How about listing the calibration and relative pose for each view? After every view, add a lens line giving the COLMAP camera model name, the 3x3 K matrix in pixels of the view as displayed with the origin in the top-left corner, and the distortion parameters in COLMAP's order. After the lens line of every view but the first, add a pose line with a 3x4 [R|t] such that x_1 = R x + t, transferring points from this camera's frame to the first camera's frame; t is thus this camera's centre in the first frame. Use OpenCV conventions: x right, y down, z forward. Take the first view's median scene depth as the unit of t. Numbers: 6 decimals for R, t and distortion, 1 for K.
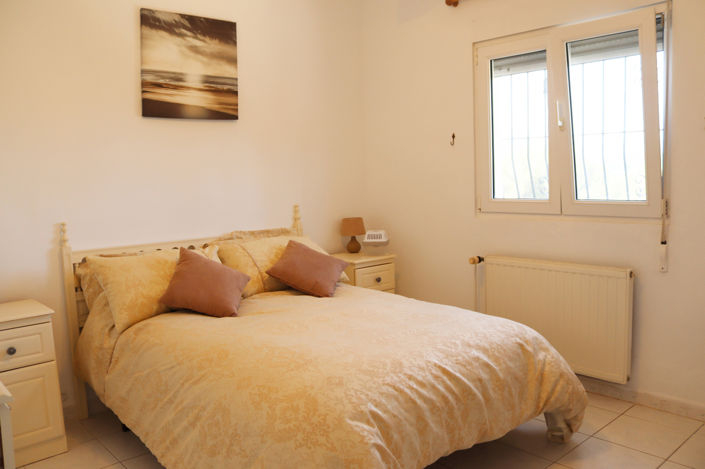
lens RADIAL K [[588.9, 0, 352.0], [0, 588.9, 249.1], [0, 0, 1]] dist [-0.120640, 0.017224]
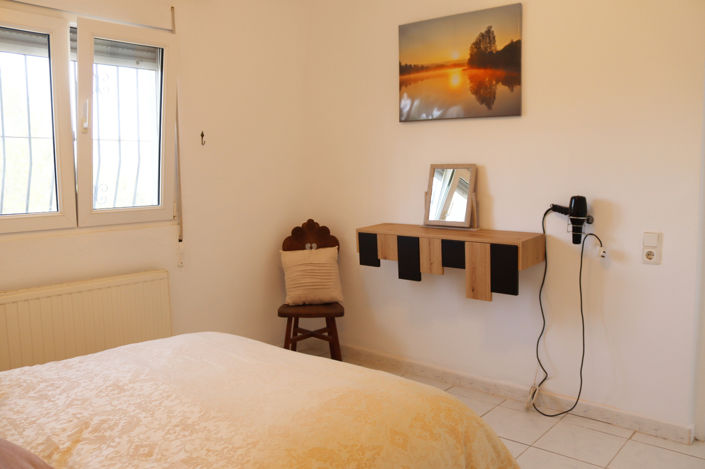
lens RADIAL K [[589.7, 0, 352.5], [0, 589.7, 234.5], [0, 0, 1]] dist [-0.061097, 0.005168]
pose [[-0.152170, -0.068834, 0.985954, -0.631142], [0.137259, 0.986433, 0.090051, -0.077531], [-0.978777, 0.149034, -0.140658, 0.775343]]
